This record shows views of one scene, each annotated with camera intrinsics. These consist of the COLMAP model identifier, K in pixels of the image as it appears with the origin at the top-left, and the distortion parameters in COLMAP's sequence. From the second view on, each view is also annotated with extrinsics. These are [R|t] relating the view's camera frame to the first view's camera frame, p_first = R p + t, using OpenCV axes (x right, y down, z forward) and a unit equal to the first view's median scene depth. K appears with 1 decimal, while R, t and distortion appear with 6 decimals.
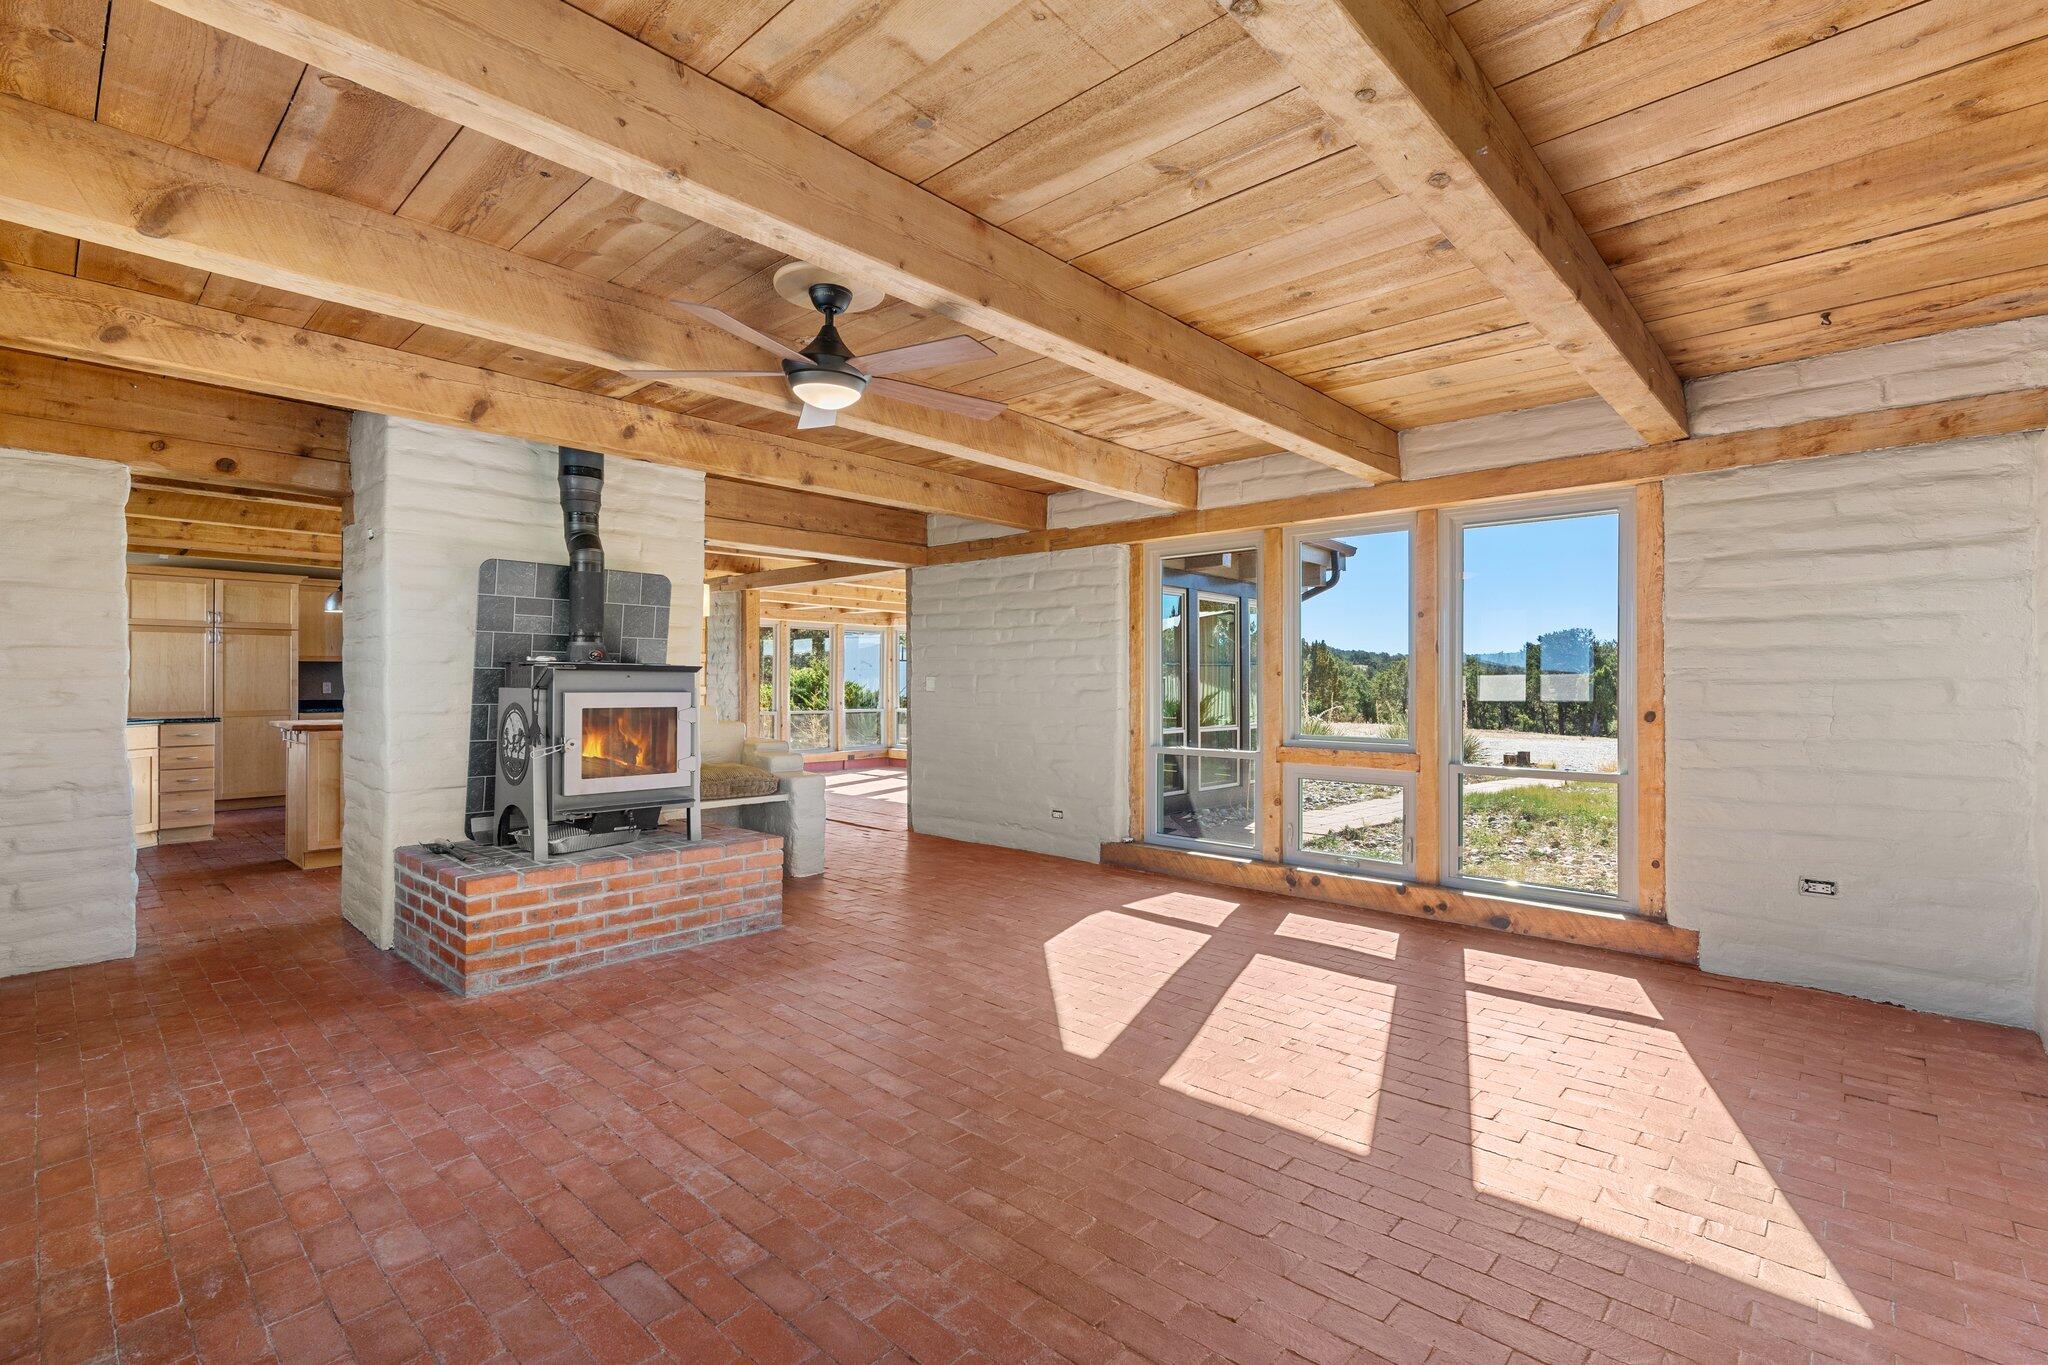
lens RADIAL K [[953.4, 0, 1022.9], [0, 953.4, 683.5], [0, 0, 1]] dist [-0.007867, 0.001543]
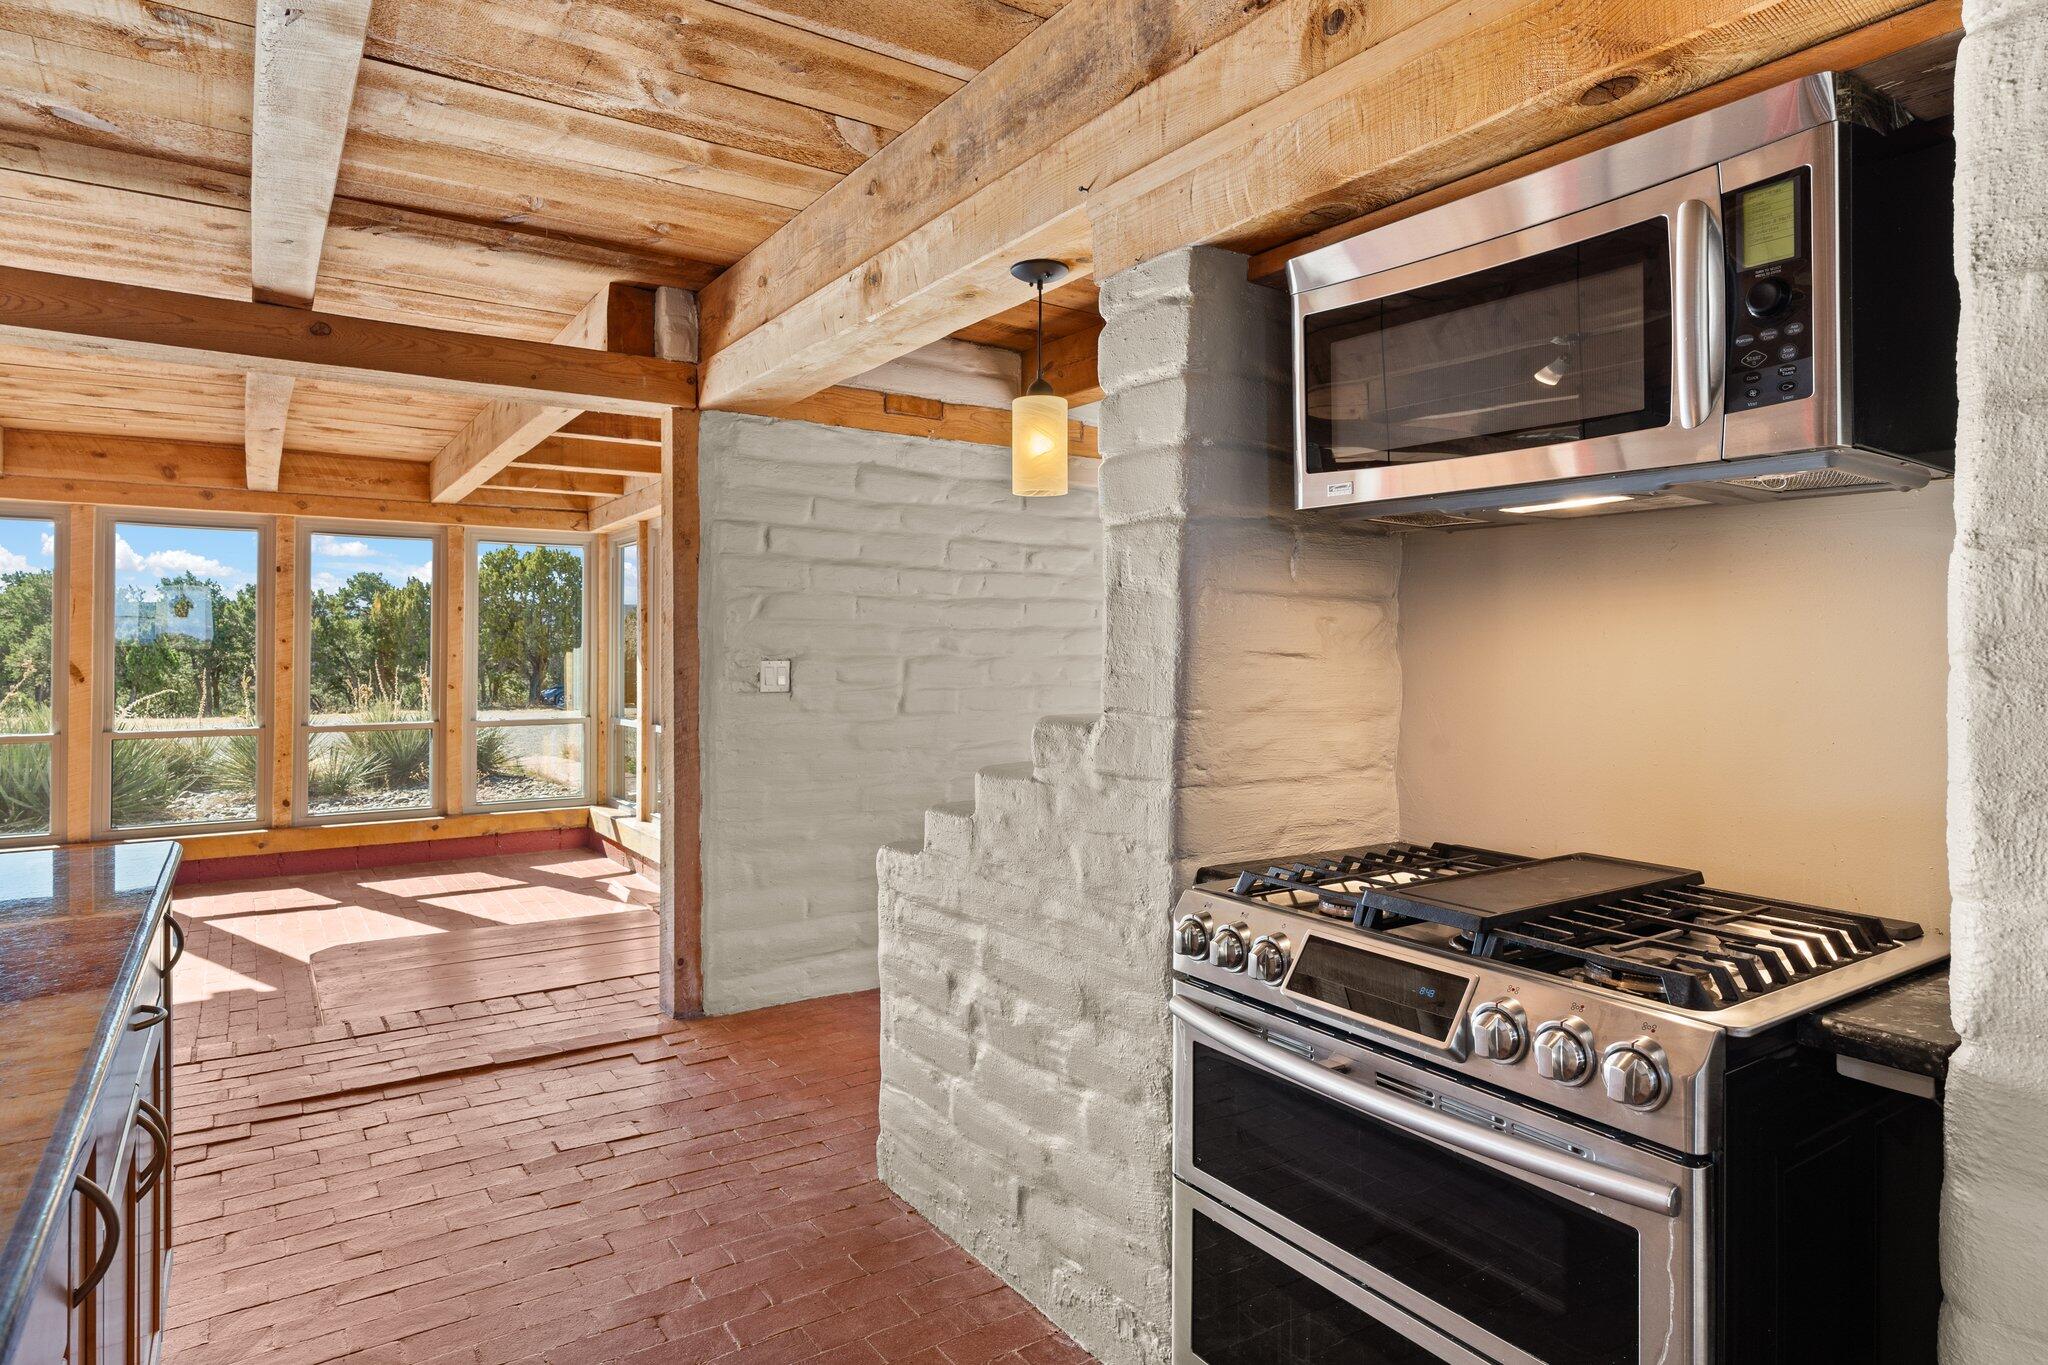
lens RADIAL K [[1157.3, 0, 1021.7], [0, 1157.3, 642.6], [0, 0, 1]] dist [-0.001935, 0.000101]
pose [[0.225187, 0.007489, 0.974287, -1.067373], [-0.003562, 0.999970, -0.006863, -0.020808], [-0.974309, -0.001925, 0.225207, 1.325743]]
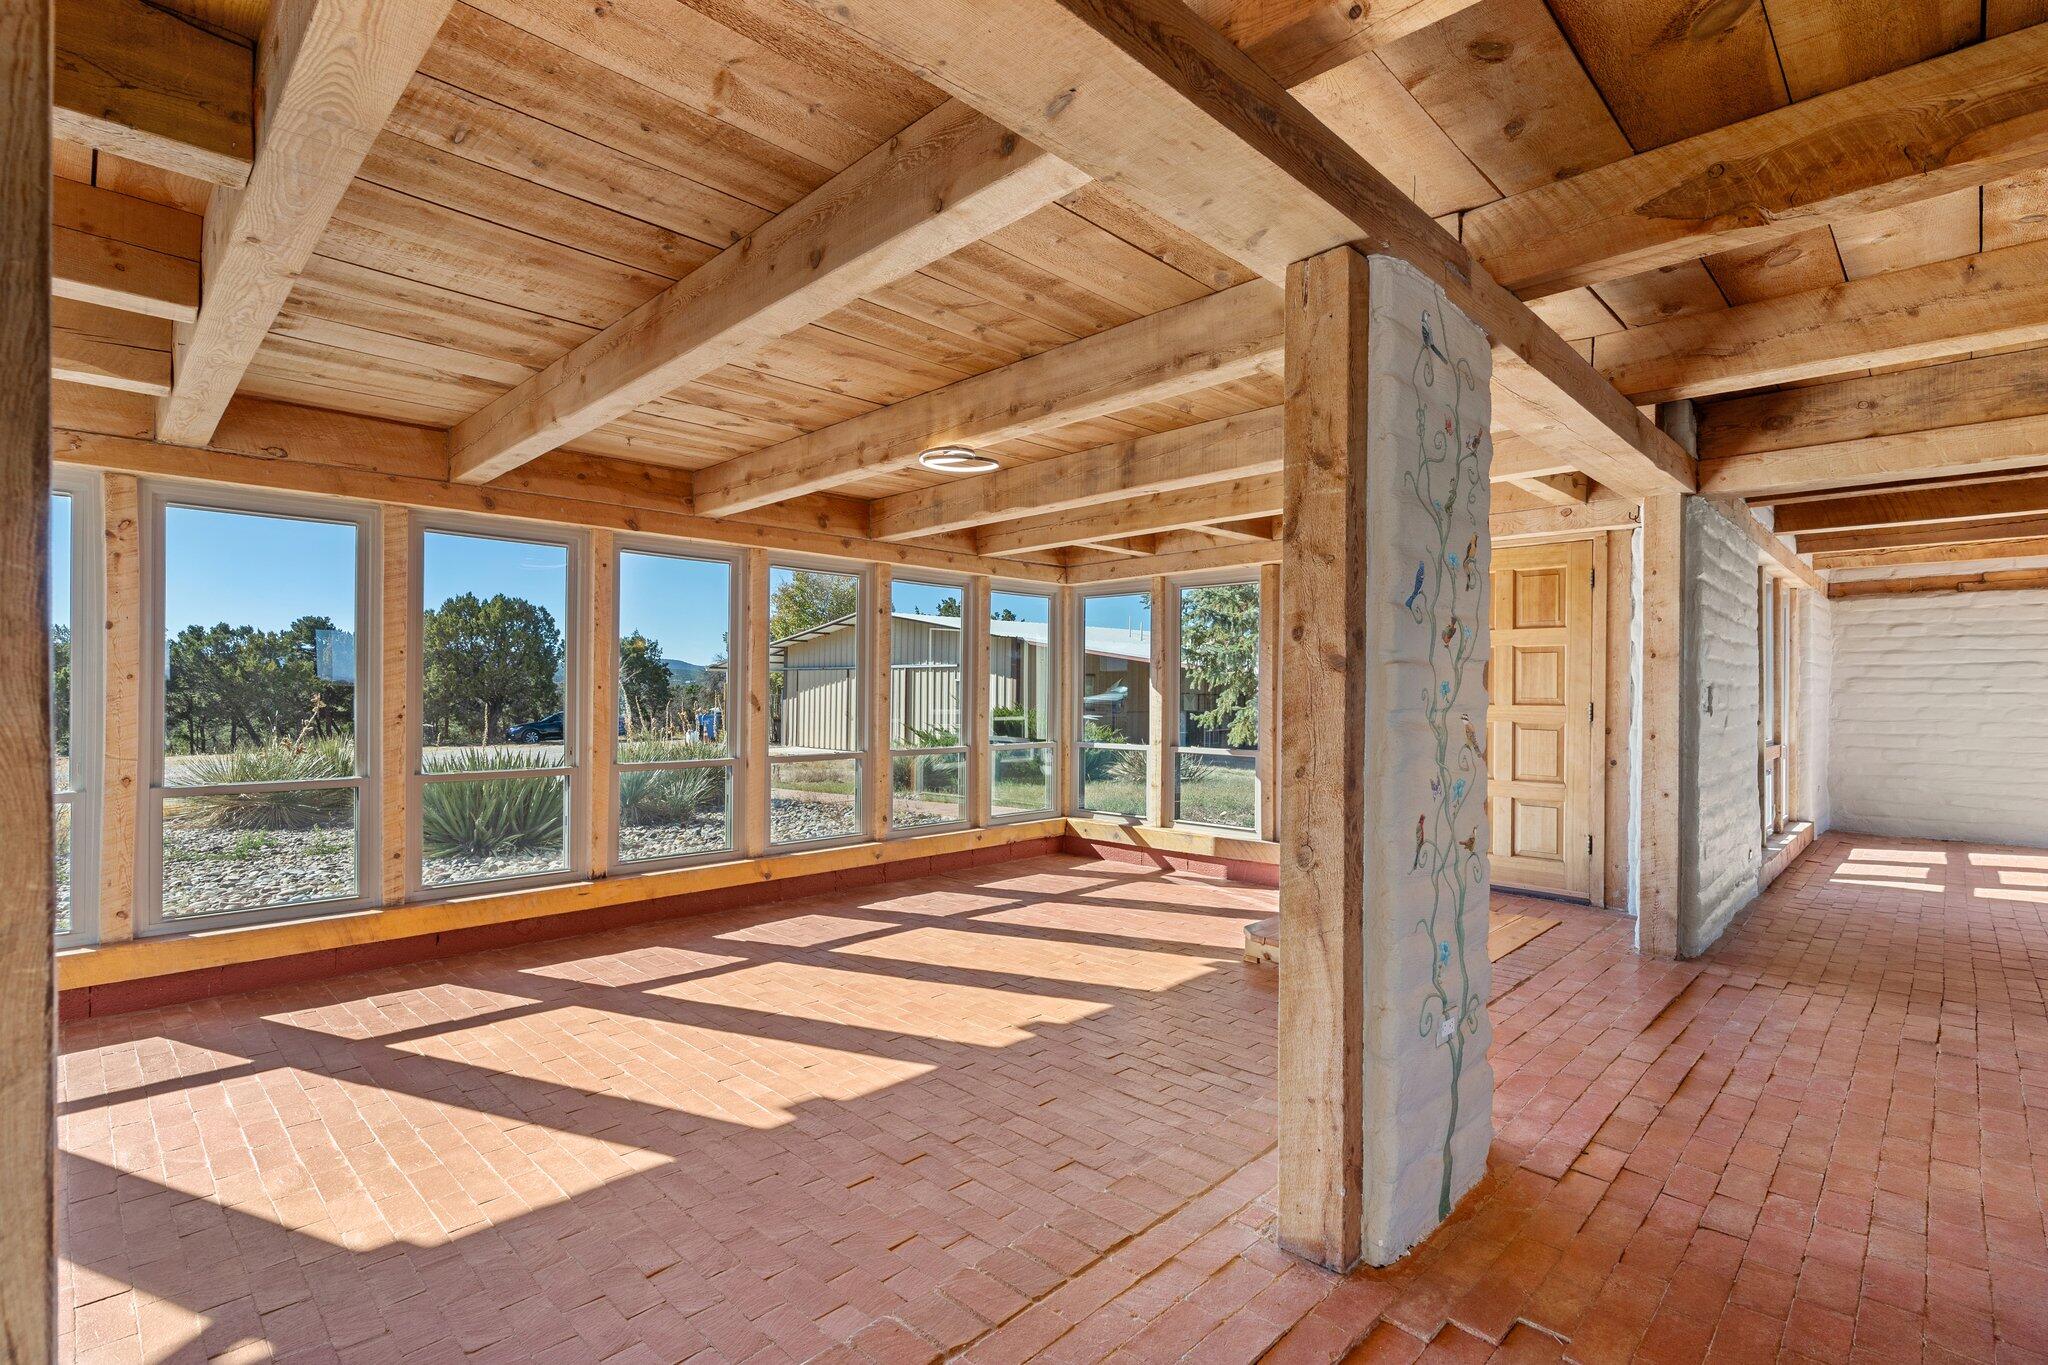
lens RADIAL K [[978.4, 0, 1041.5], [0, 978.4, 689.0], [0, 0, 1]] dist [-0.006034, -0.002226]
pose [[0.019209, 0.006040, 0.999797, -1.264164], [-0.004618, 0.999972, -0.005953, 0.000247], [-0.999805, -0.004502, 0.019236, 2.460240]]
